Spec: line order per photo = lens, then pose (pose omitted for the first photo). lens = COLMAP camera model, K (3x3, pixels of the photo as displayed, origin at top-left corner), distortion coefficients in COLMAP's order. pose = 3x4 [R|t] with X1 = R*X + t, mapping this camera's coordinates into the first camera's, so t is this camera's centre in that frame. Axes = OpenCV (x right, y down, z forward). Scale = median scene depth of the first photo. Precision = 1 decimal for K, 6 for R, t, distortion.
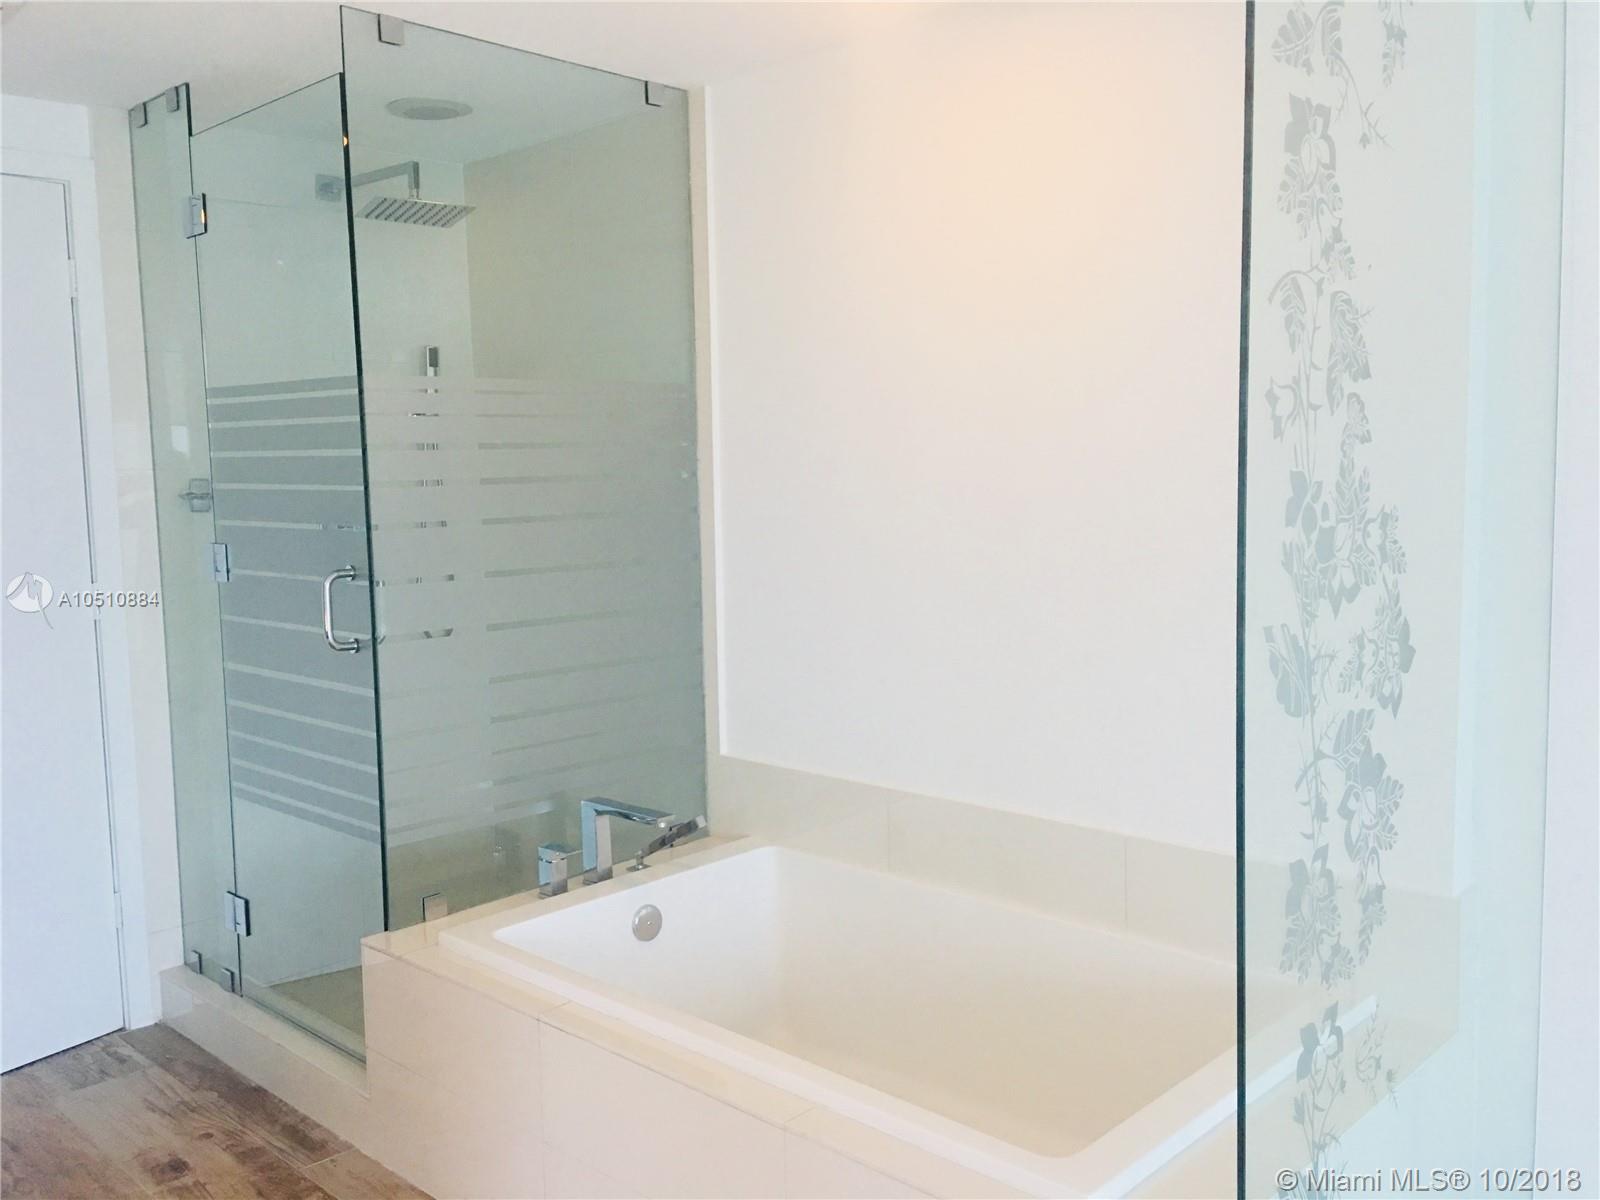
lens RADIAL K [[1362.7, 0, 800.0], [0, 1362.7, 600.0], [0, 0, 1]] dist [0.064149, -0.007066]
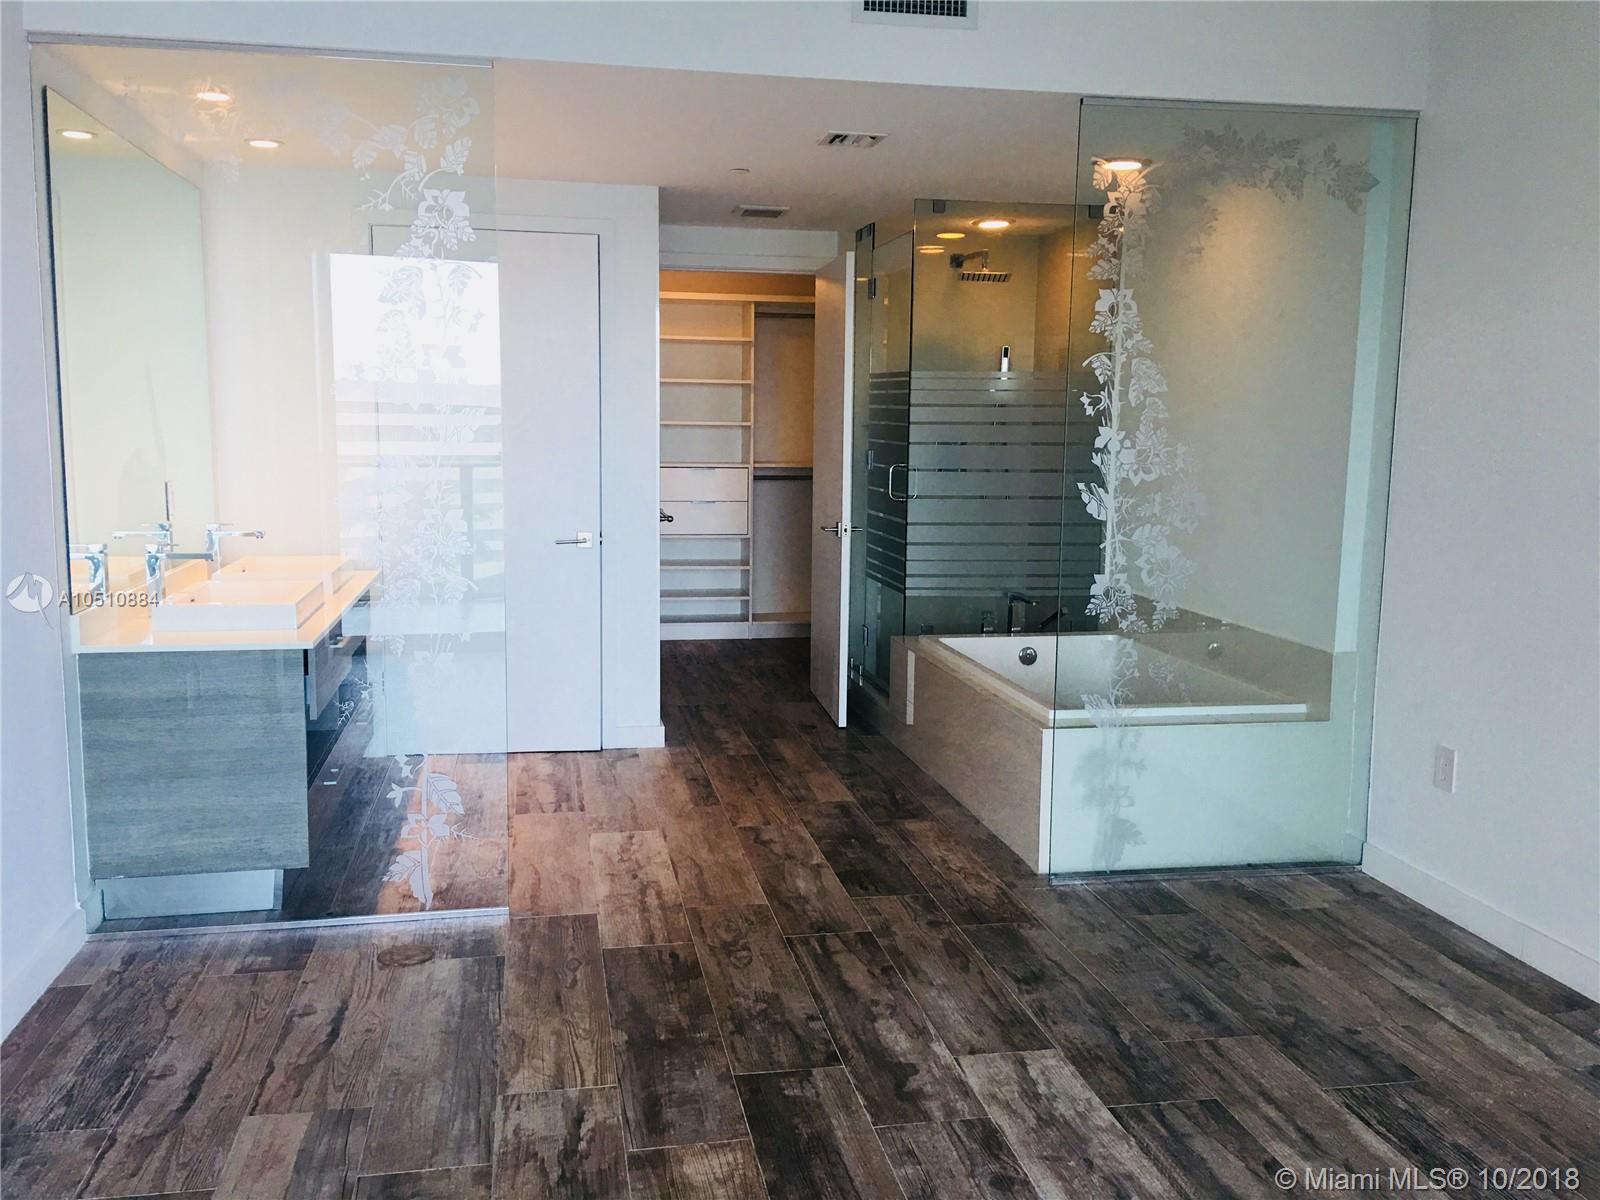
lens RADIAL K [[1362.7, 0, 800.0], [0, 1362.7, 600.0], [0, 0, 1]] dist [0.064149, -0.007066]
pose [[0.814882, 0.113792, -0.568348, 0.707406], [-0.085653, 0.993415, 0.076090, 0.038637], [0.573264, -0.013324, 0.819263, -0.752087]]
